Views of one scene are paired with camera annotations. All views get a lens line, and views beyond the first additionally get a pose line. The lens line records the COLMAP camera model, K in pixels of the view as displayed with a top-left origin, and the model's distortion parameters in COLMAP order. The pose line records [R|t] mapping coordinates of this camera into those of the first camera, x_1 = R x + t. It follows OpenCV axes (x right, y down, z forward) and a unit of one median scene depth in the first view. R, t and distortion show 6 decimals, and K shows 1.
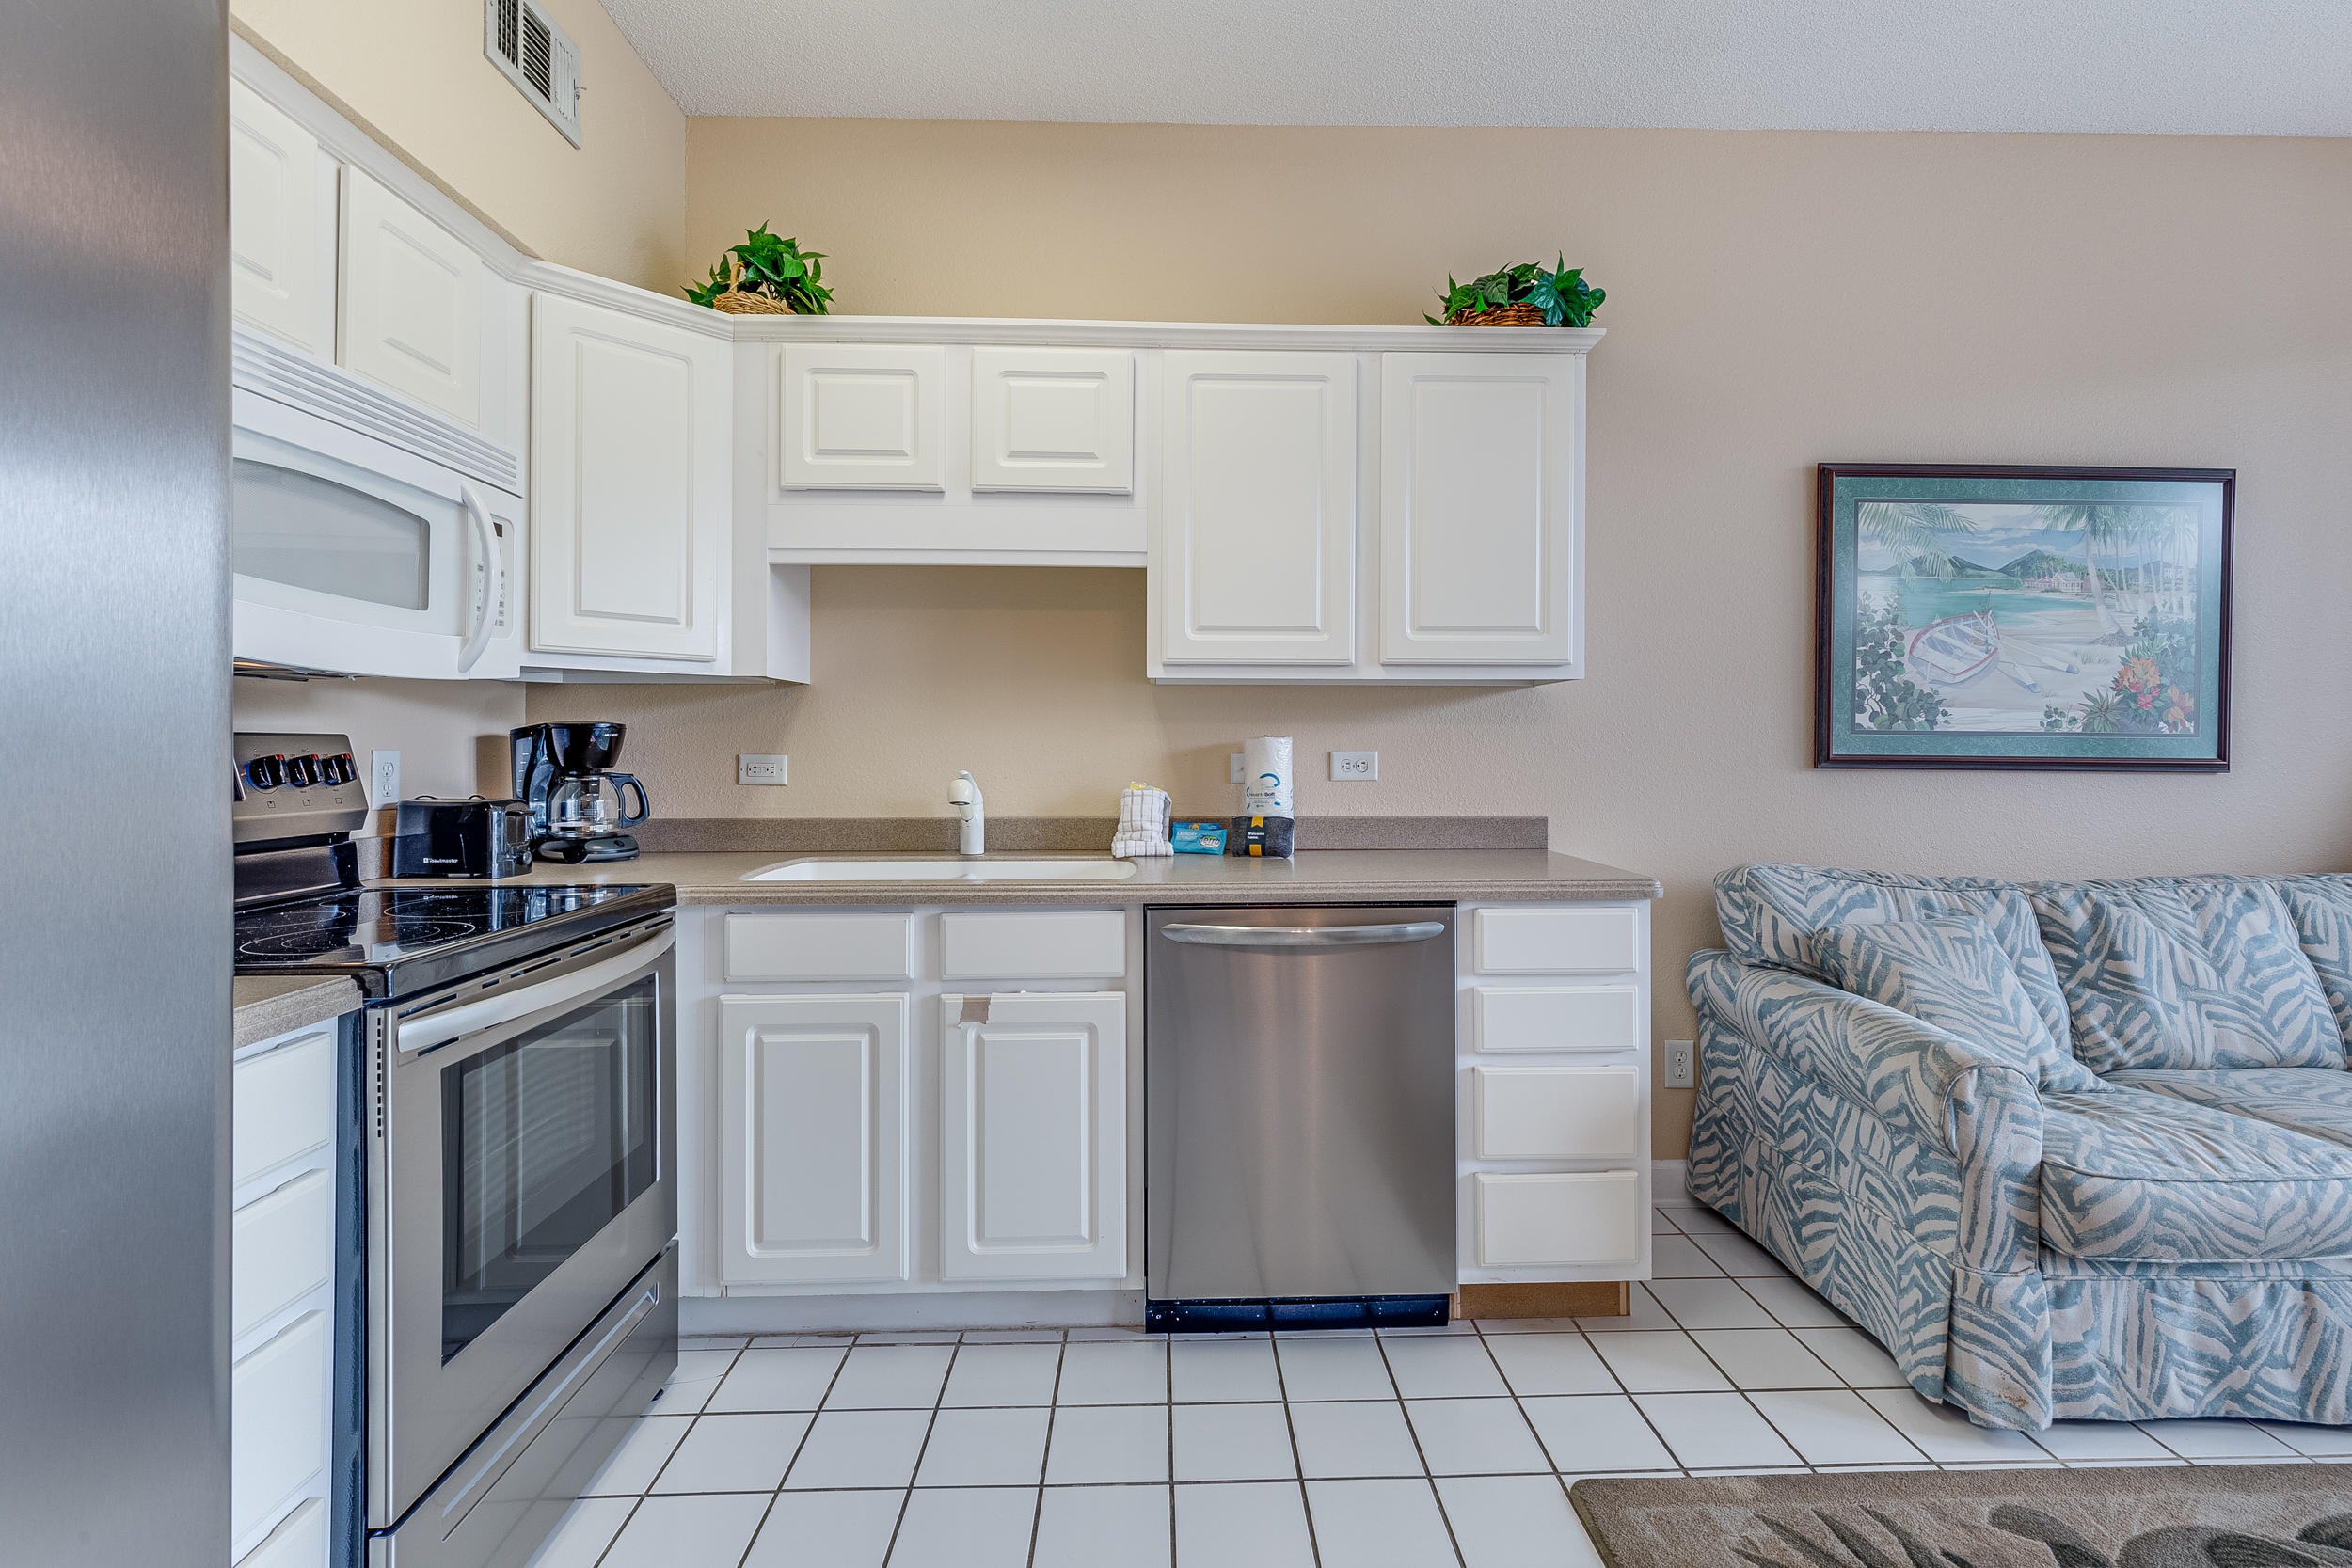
lens RADIAL K [[1112.4, 0, 1192.2], [0, 1112.4, 727.3], [0, 0, 1]] dist [0.012370, -0.002431]
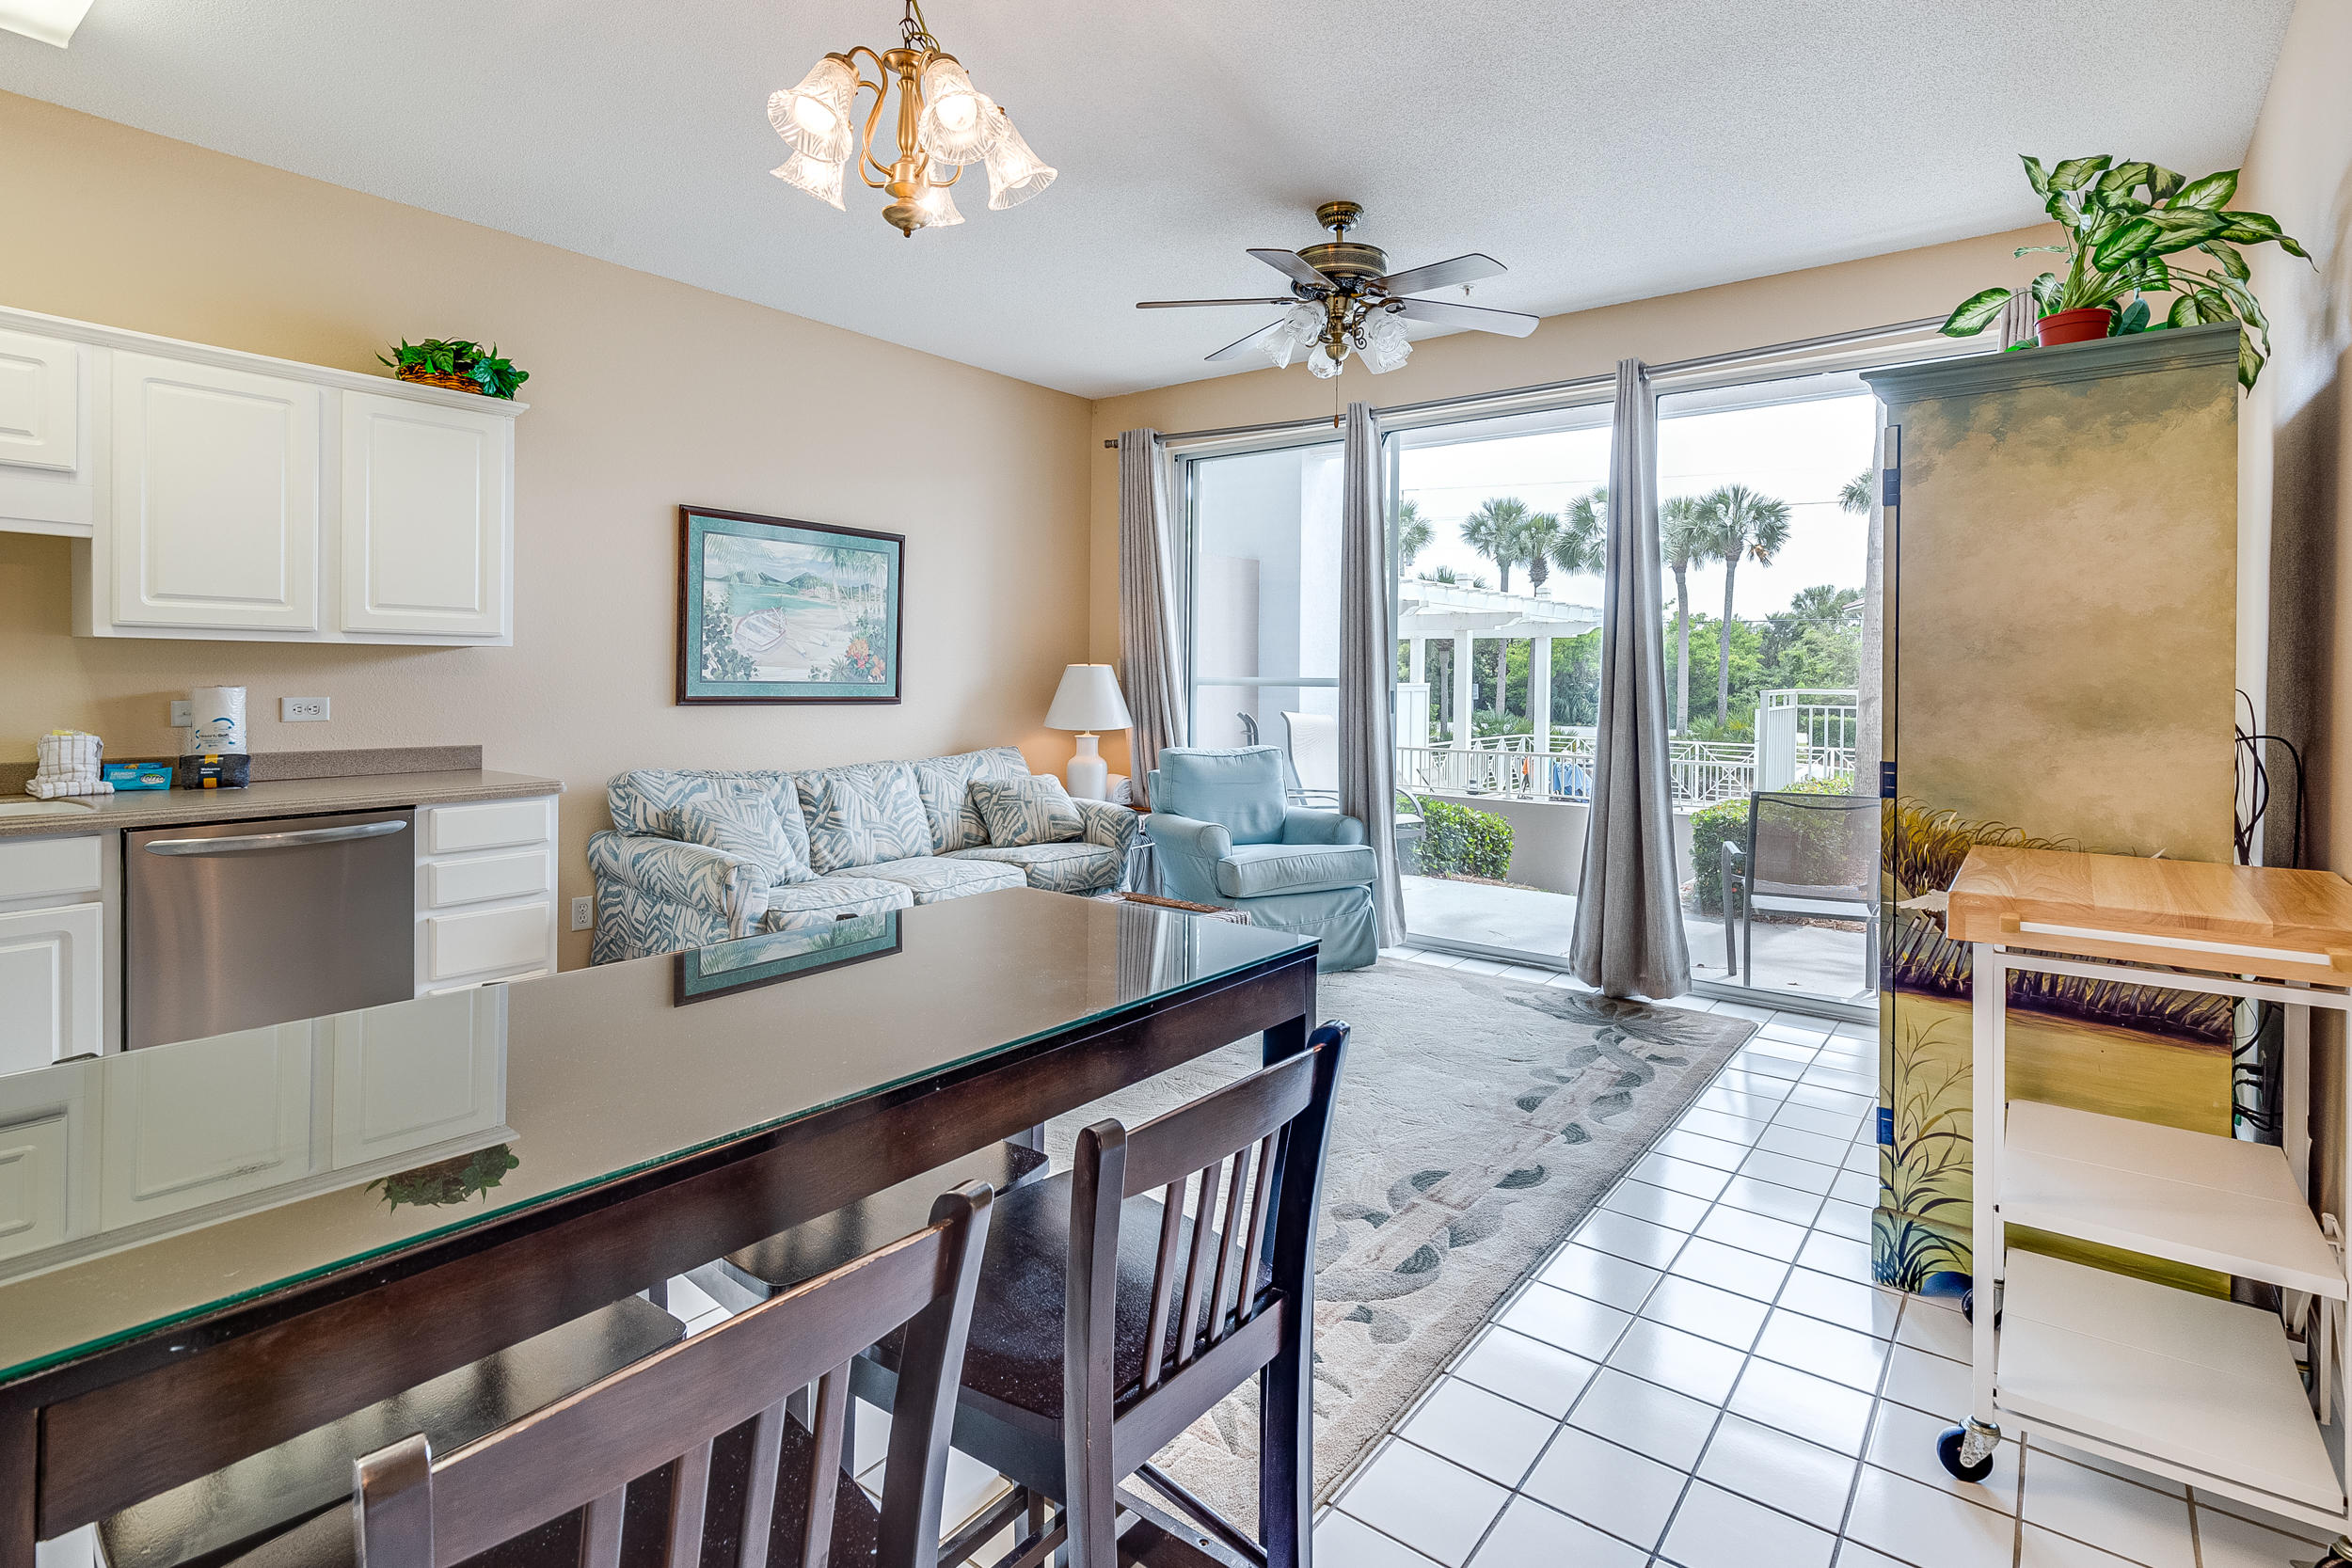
lens RADIAL K [[1155.9, 0, 1189.4], [0, 1155.9, 688.5], [0, 0, 1]] dist [0.005390, -0.000464]
pose [[0.640963, -0.004509, 0.767559, -0.233915], [-0.021647, 0.999479, 0.023948, -0.044631], [-0.767267, -0.031965, 0.640531, -0.622510]]
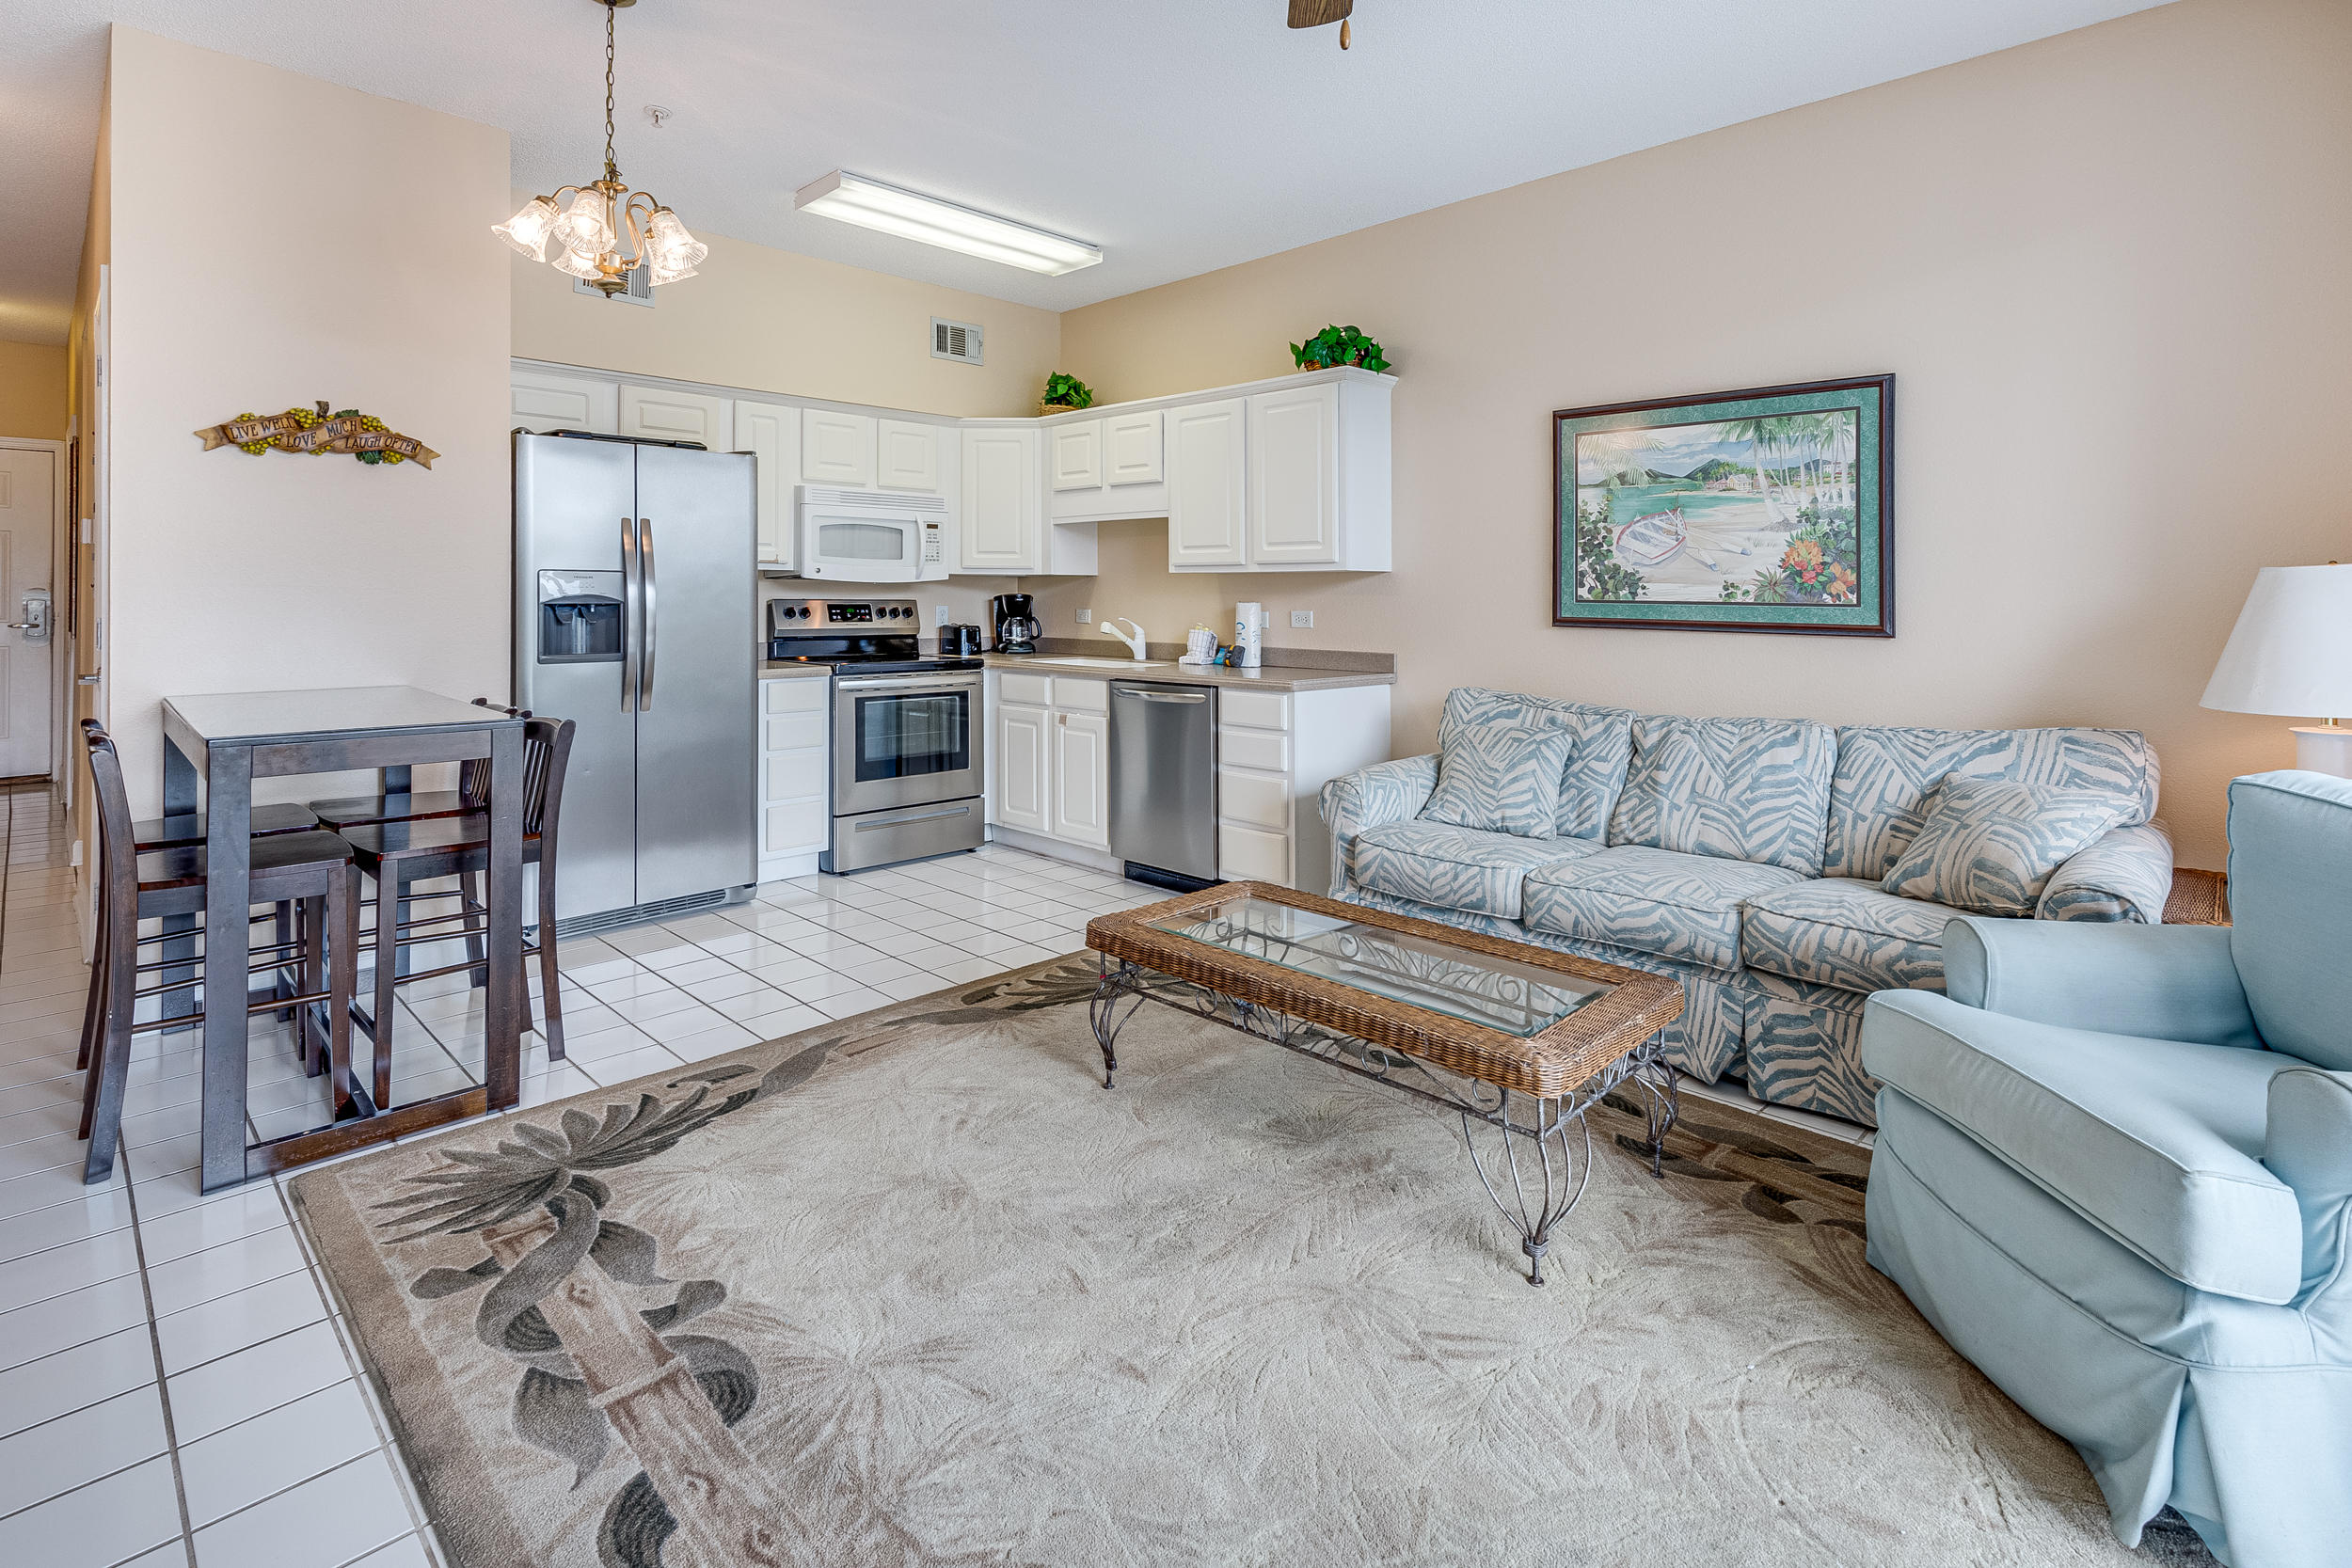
lens RADIAL K [[1112.4, 0, 1186.9], [0, 1112.4, 594.4], [0, 0, 1]] dist [0.012370, -0.002431]
pose [[0.689002, 0.000838, -0.724759, 1.426845], [0.006431, 0.999953, 0.007270, -0.019717], [0.724731, -0.009670, 0.688964, -0.351917]]
